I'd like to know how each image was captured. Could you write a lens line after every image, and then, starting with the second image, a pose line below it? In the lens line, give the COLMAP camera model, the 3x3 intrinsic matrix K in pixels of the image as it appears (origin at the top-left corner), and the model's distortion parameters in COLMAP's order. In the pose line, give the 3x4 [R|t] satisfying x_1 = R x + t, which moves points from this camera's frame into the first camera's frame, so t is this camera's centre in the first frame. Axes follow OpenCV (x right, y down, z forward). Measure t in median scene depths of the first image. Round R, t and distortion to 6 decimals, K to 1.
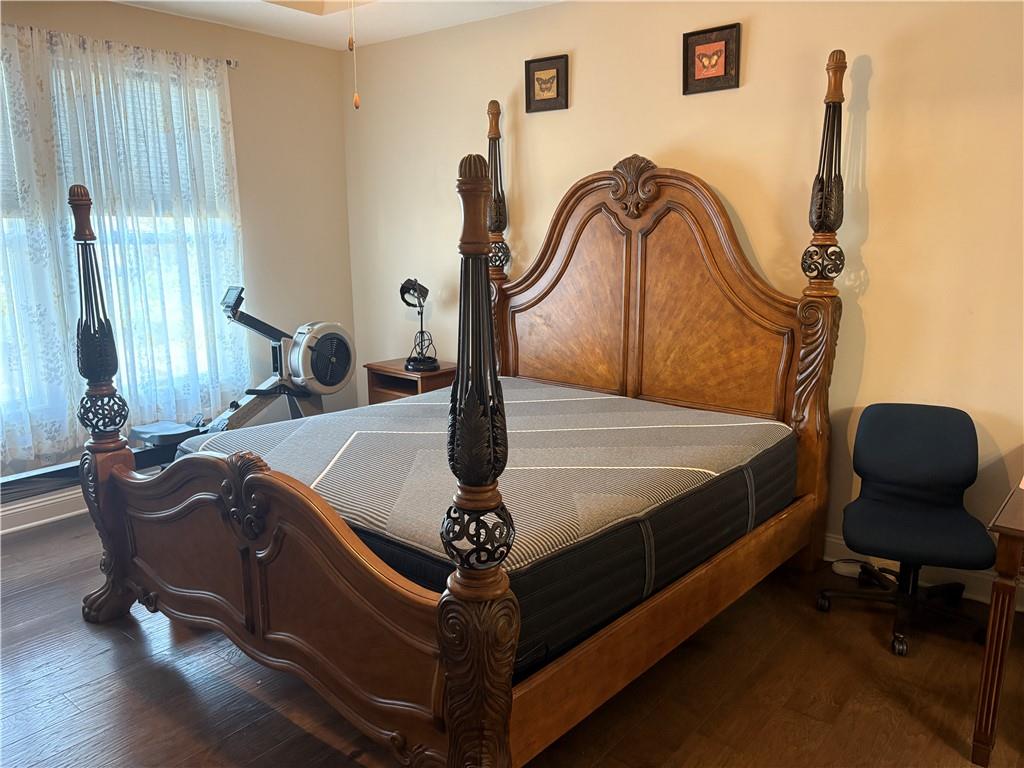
lens RADIAL K [[785.0, 0, 521.0], [0, 785.0, 375.4], [0, 0, 1]] dist [0.047368, -0.038570]
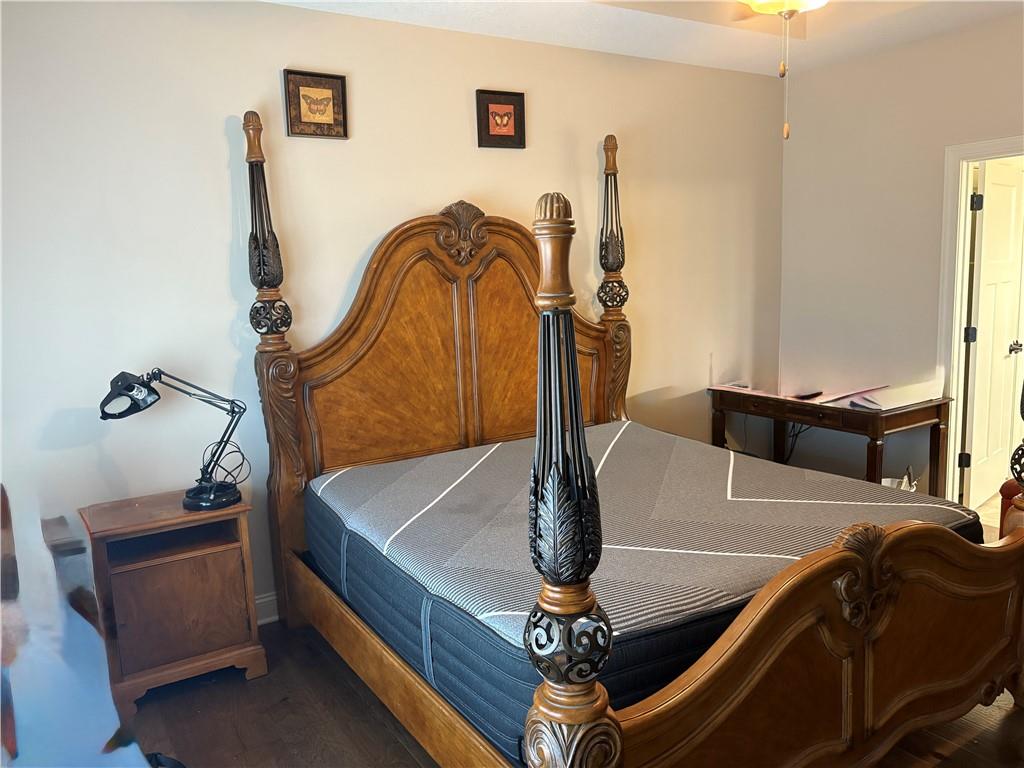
lens RADIAL K [[785.0, 0, 489.6], [0, 785.0, 404.3], [0, 0, 1]] dist [0.047368, -0.038570]
pose [[0.312729, -0.168560, 0.934766, -0.793476], [0.218247, 0.970549, 0.101997, -0.123749], [-0.924429, 0.172113, 0.340307, 0.666918]]
